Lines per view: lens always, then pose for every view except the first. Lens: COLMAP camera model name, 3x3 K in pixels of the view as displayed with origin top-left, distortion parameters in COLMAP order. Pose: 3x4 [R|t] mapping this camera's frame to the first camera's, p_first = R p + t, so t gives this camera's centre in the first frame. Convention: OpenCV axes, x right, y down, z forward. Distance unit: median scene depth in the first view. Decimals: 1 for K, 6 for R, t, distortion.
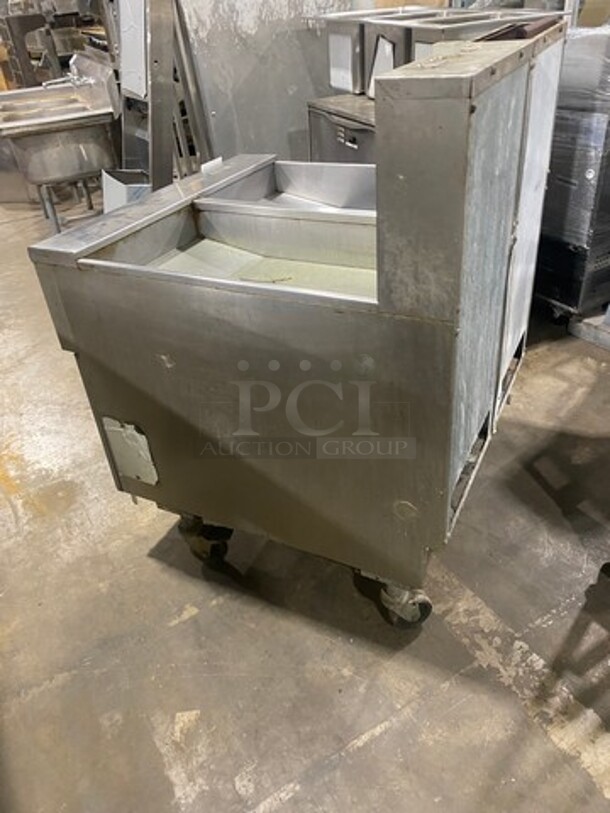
lens RADIAL K [[607.9, 0, 305.0], [0, 607.9, 406.5], [0, 0, 1]] dist [0.025375, -0.008809]
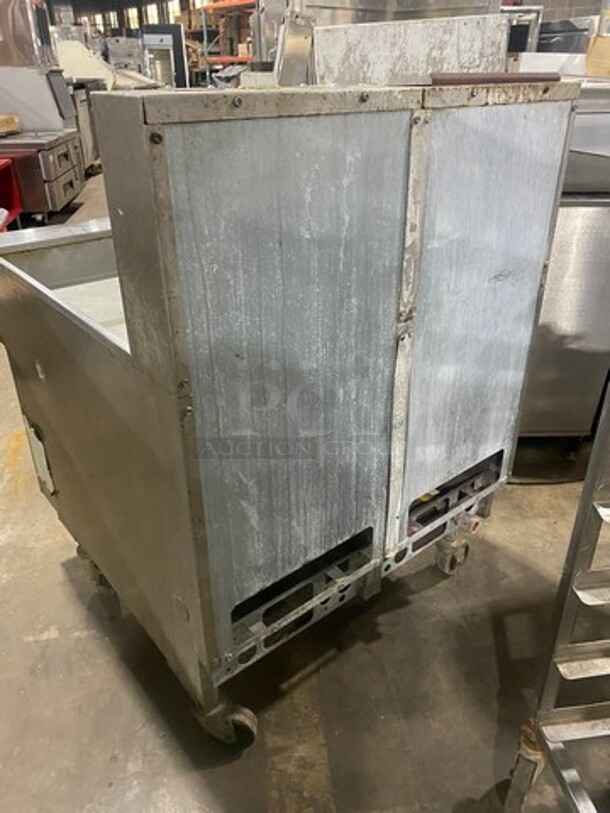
lens RADIAL K [[607.9, 0, 305.0], [0, 607.9, 406.5], [0, 0, 1]] dist [0.025375, -0.008809]
pose [[0.914357, 0.256986, -0.312906, 0.279186], [-0.280719, 0.959240, -0.032490, -0.062655], [0.291802, 0.117546, 0.949228, 0.118839]]
